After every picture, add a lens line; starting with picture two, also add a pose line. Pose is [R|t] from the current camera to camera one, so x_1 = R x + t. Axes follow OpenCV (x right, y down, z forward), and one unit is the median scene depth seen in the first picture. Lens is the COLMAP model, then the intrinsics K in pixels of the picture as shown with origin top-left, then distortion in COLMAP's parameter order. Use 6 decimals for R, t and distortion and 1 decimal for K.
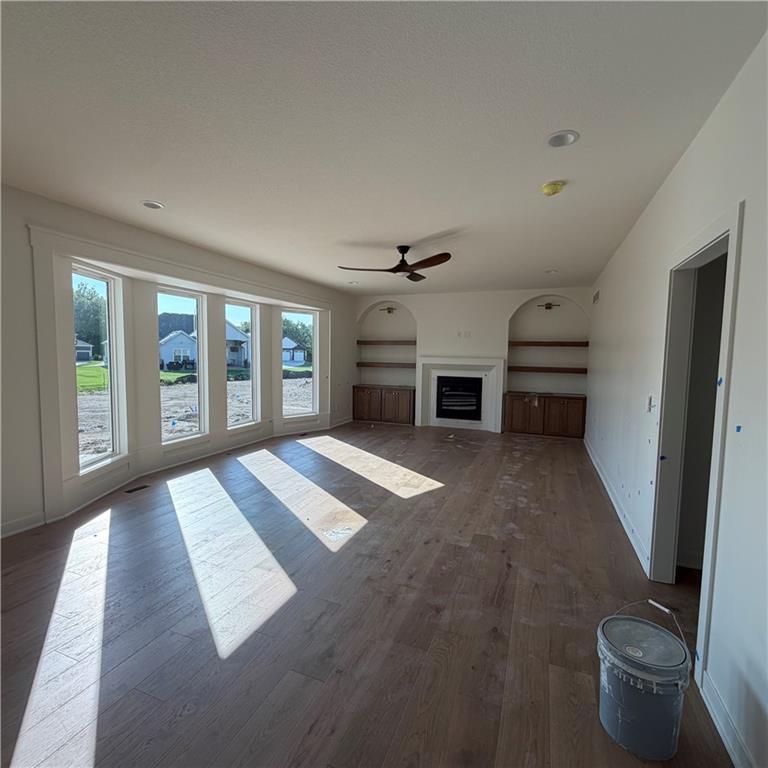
lens RADIAL K [[408.1, 0, 381.9], [0, 408.1, 384.6], [0, 0, 1]] dist [-0.000456, 0.000206]
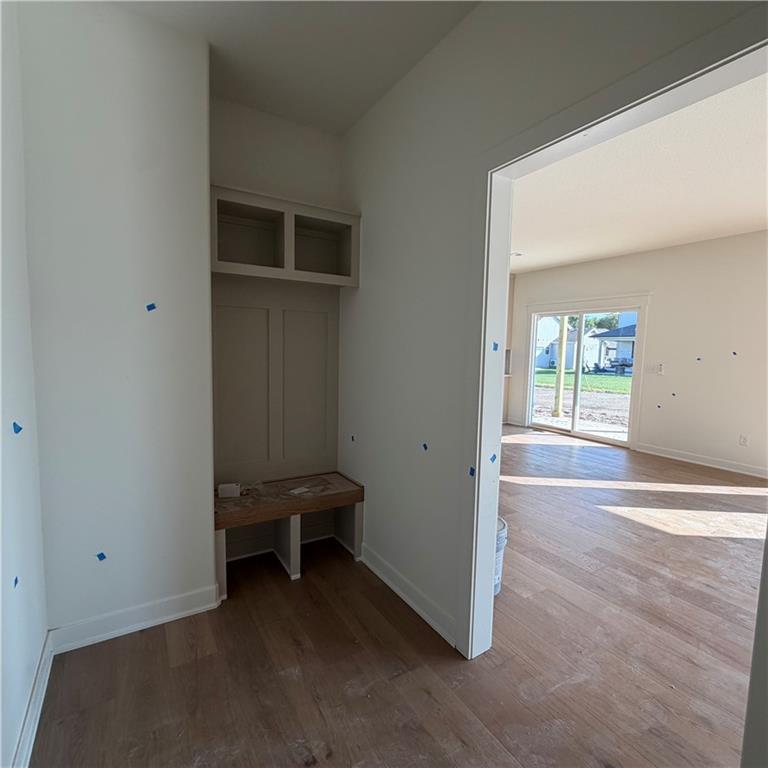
lens RADIAL K [[408.1, 0, 381.0], [0, 408.1, 386.3], [0, 0, 1]] dist [-0.000456, 0.000206]
pose [[-0.599426, 0.043714, -0.799235, 0.409921], [-0.091900, 0.988146, 0.122971, 0.001956], [0.795137, 0.147162, -0.588303, 0.311754]]
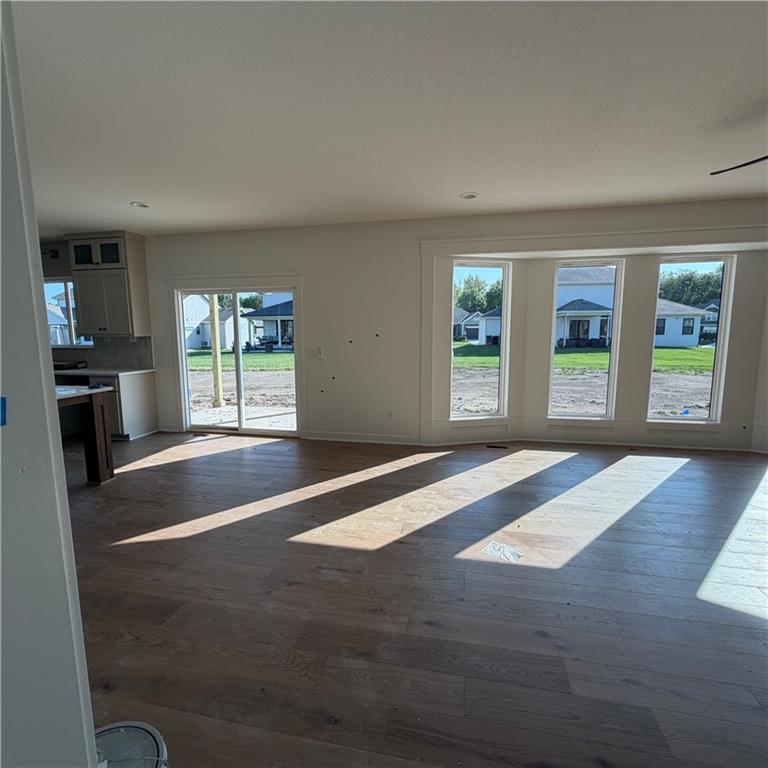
lens RADIAL K [[408.1, 0, 382.3], [0, 408.1, 382.9], [0, 0, 1]] dist [-0.000456, 0.000206]
pose [[0.162951, 0.108569, -0.980643, 0.256359], [-0.064967, 0.992951, 0.099136, -0.009836], [0.984493, 0.047555, 0.168855, 0.268206]]
